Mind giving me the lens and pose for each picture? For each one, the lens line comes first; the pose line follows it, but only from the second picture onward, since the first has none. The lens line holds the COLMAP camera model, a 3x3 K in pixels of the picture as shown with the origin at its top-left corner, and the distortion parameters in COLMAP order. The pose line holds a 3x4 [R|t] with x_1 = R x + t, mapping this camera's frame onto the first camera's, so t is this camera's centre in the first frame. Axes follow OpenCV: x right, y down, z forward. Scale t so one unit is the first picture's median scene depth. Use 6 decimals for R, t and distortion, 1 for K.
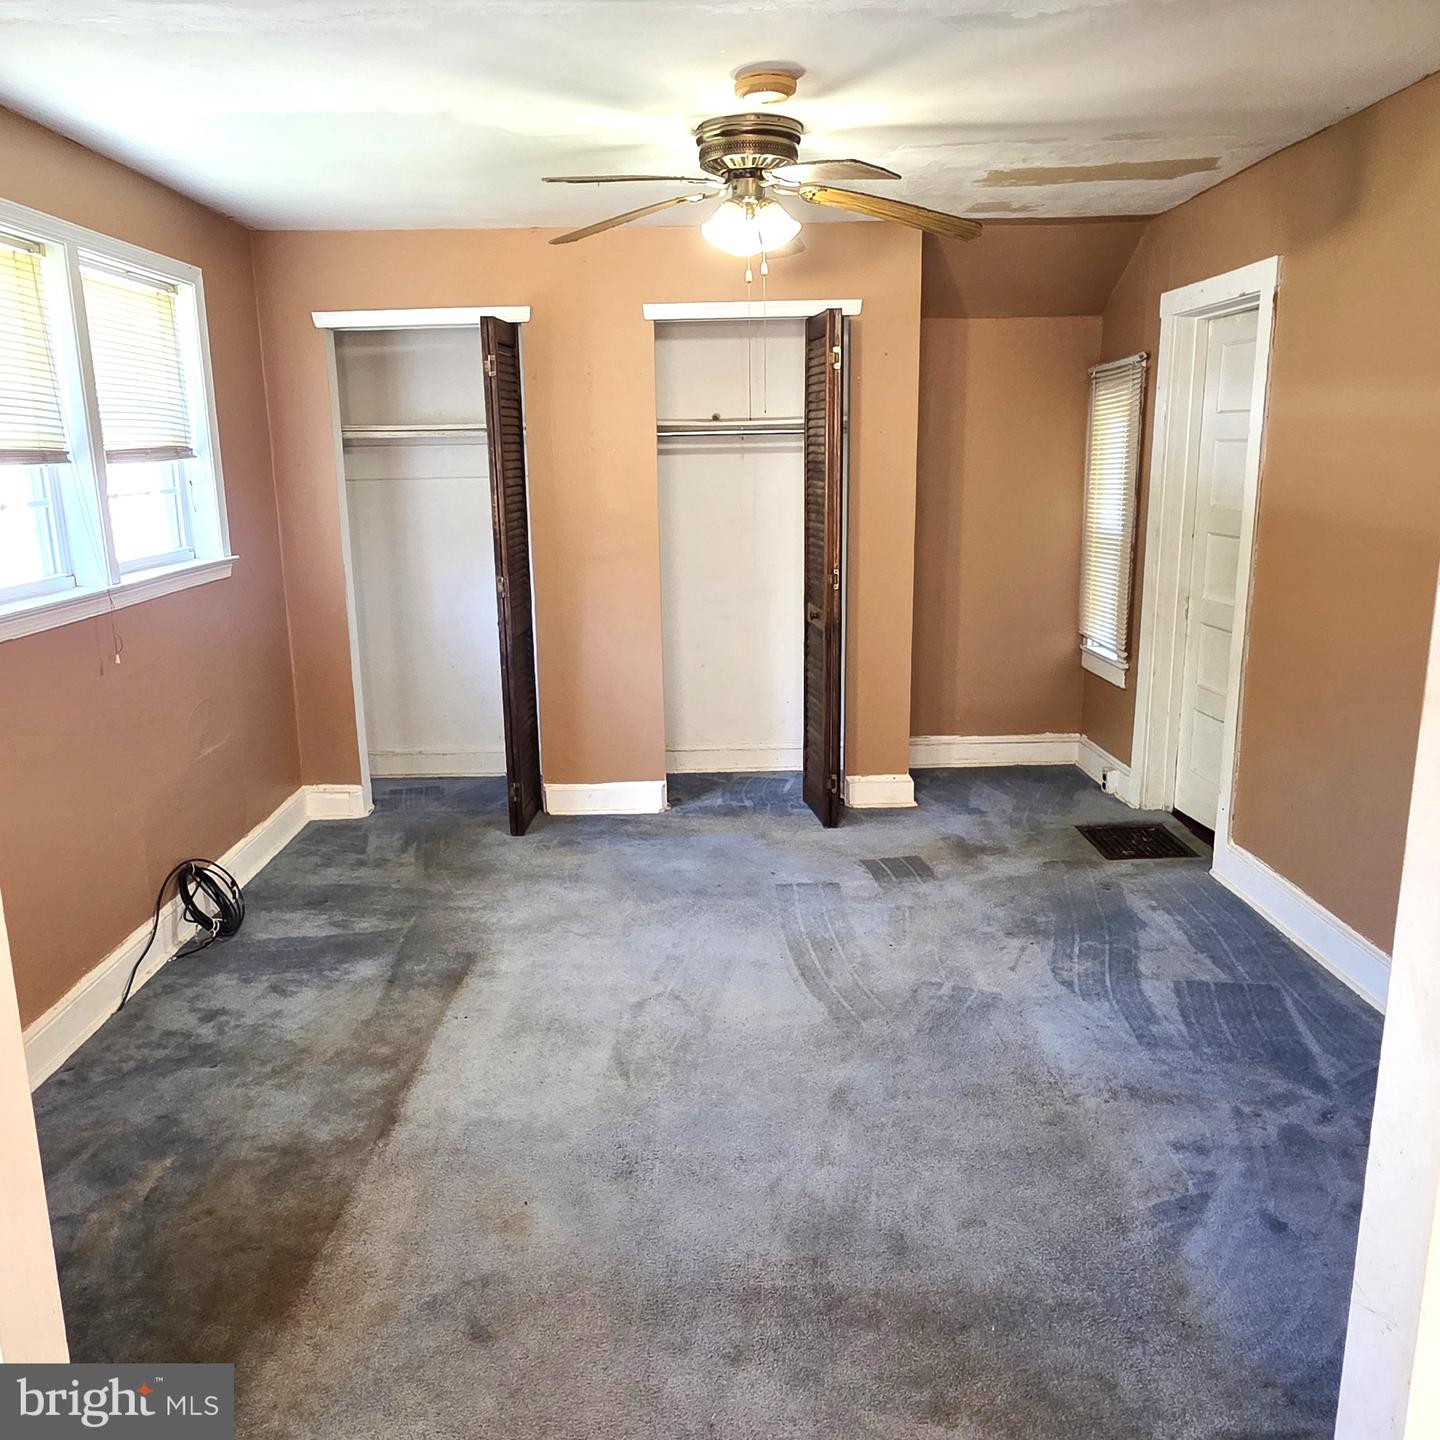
lens RADIAL K [[1194.1, 0, 718.0], [0, 1194.1, 718.8], [0, 0, 1]] dist [-0.002883, -0.011515]
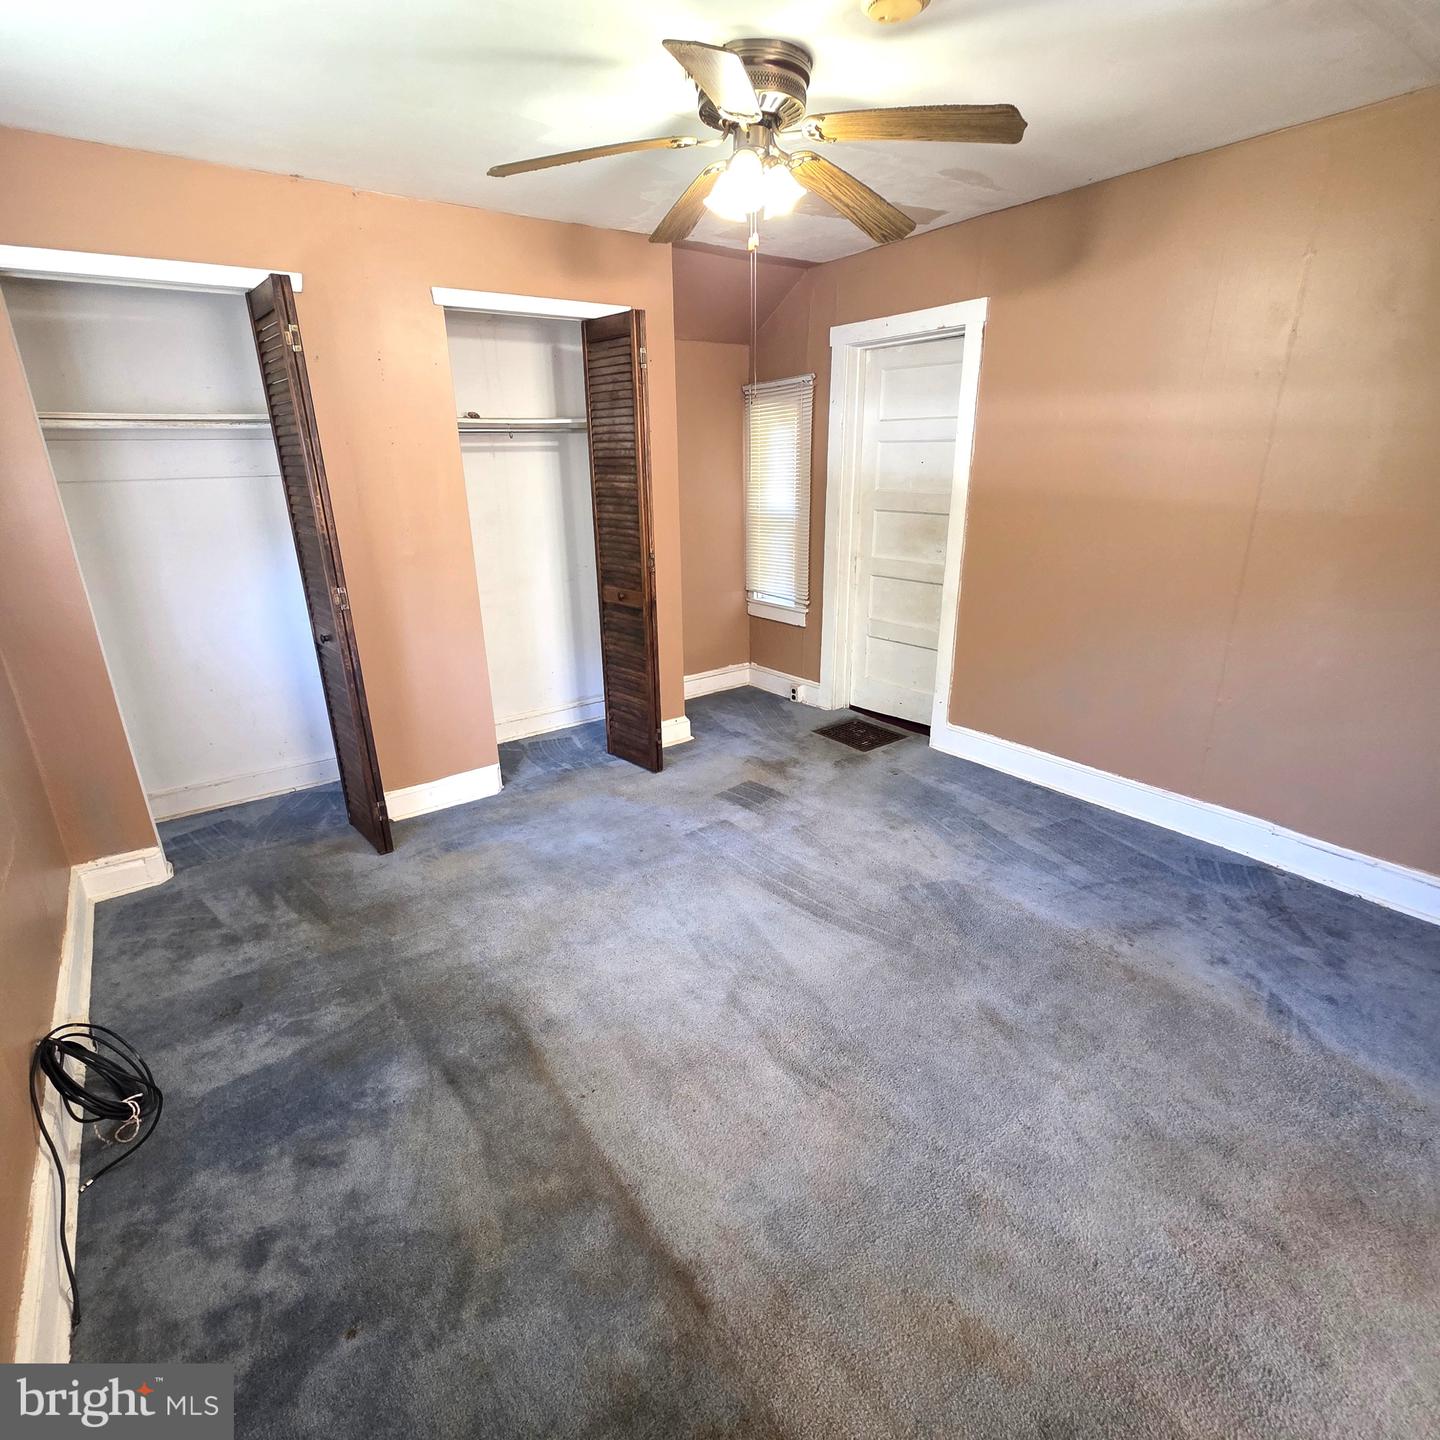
lens RADIAL K [[766.2, 0, 721.4], [0, 766.2, 724.4], [0, 0, 1]] dist [0.001190, -0.002228]
pose [[0.810728, -0.191760, 0.553127, -0.309396], [0.132493, 0.980417, 0.145696, -0.068322], [-0.570233, -0.044834, 0.820258, 0.381508]]
